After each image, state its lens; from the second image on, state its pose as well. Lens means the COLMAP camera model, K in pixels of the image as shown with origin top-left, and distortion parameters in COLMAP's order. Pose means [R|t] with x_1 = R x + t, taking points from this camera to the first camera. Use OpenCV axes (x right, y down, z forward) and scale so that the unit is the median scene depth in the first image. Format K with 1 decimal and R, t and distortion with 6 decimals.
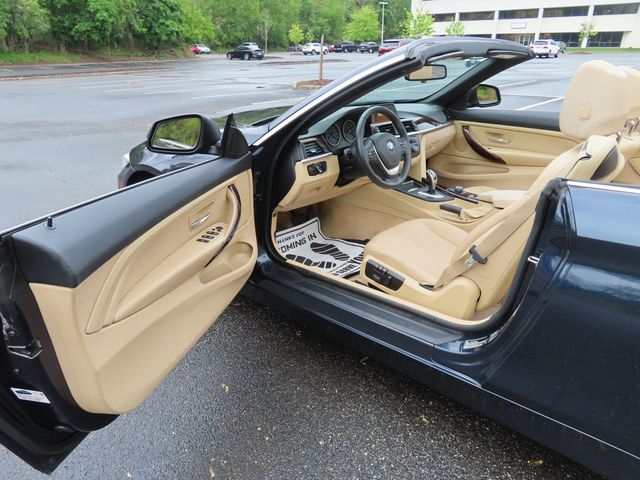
lens RADIAL K [[456.7, 0, 318.0], [0, 456.7, 239.3], [0, 0, 1]] dist [-0.012991, 0.006321]
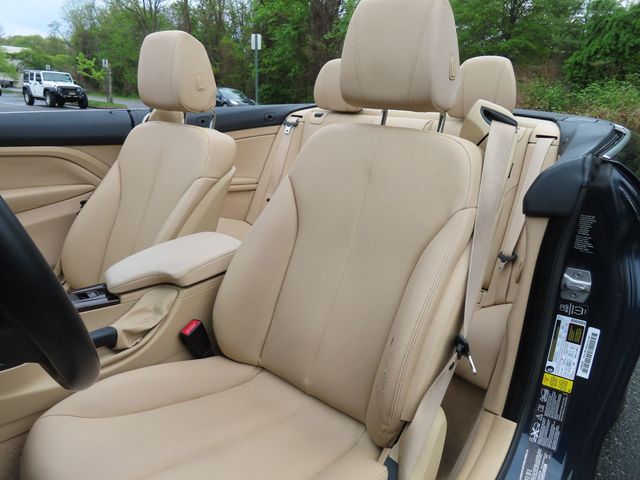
lens RADIAL K [[456.7, 0, 315.3], [0, 456.7, 242.2], [0, 0, 1]] dist [-0.012991, 0.006321]
pose [[-0.022725, -0.290641, 0.956562, -0.052481], [0.348061, 0.894650, 0.280099, -0.144326], [-0.937196, 0.339308, 0.080830, 0.577706]]
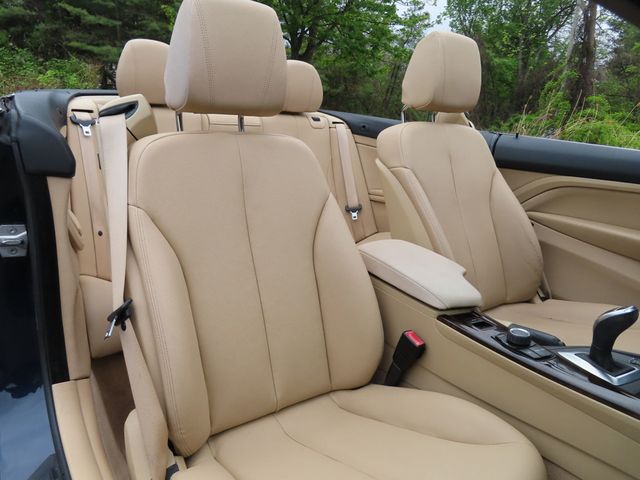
lens RADIAL K [[456.7, 0, 322.8], [0, 456.7, 241.5], [0, 0, 1]] dist [-0.012991, 0.006321]
pose [[-0.977815, -0.099273, 0.184453, 0.346223], [0.035266, 0.789981, 0.612116, -0.325102], [-0.206481, 0.605041, -0.768954, 1.004767]]
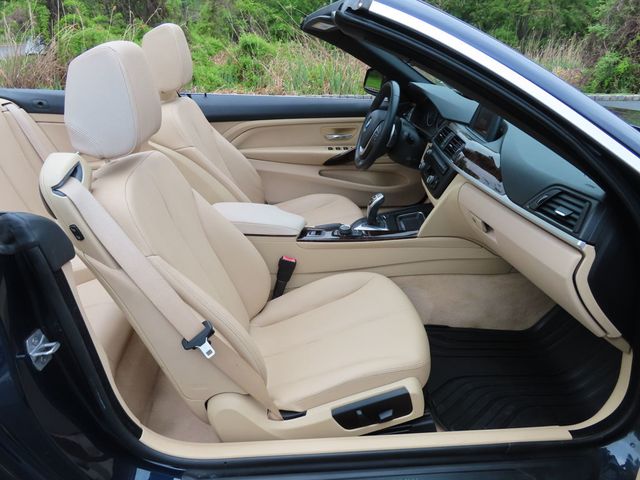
lens RADIAL K [[456.7, 0, 318.8], [0, 456.7, 242.6], [0, 0, 1]] dist [-0.012991, 0.006321]
pose [[-0.693768, 0.314210, -0.648041, 0.609992], [-0.273932, 0.717053, 0.640933, -0.405915], [0.666068, 0.622178, -0.411397, 1.000117]]
